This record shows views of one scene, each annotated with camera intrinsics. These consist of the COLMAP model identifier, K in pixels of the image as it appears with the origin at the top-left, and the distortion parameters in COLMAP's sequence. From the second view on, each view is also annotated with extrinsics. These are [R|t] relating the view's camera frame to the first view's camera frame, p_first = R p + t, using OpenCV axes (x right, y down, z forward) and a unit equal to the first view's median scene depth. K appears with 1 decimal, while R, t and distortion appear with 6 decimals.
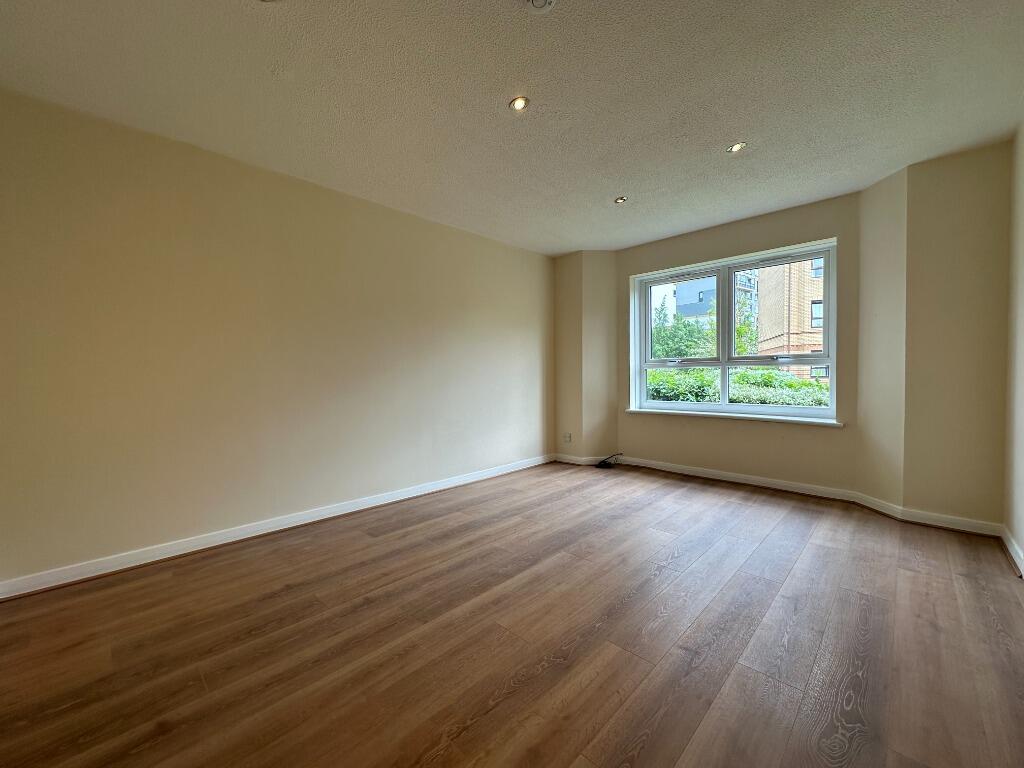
lens RADIAL K [[407.3, 0, 510.6], [0, 407.3, 383.3], [0, 0, 1]] dist [-0.000883, 0.000063]
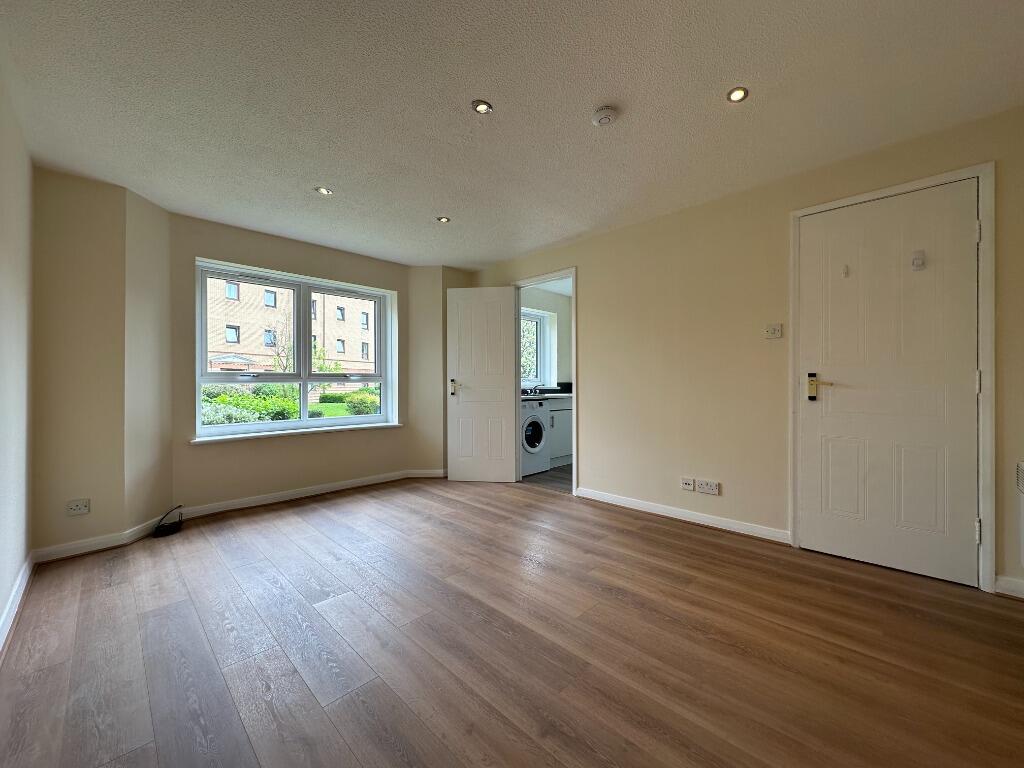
lens RADIAL K [[407.3, 0, 510.6], [0, 407.3, 383.3], [0, 0, 1]] dist [-0.000883, 0.000063]
pose [[0.008791, 0.009146, 0.999920, -0.587335], [0.029389, 0.999524, -0.009401, -0.017951], [-0.999529, 0.029470, 0.008518, 0.597157]]
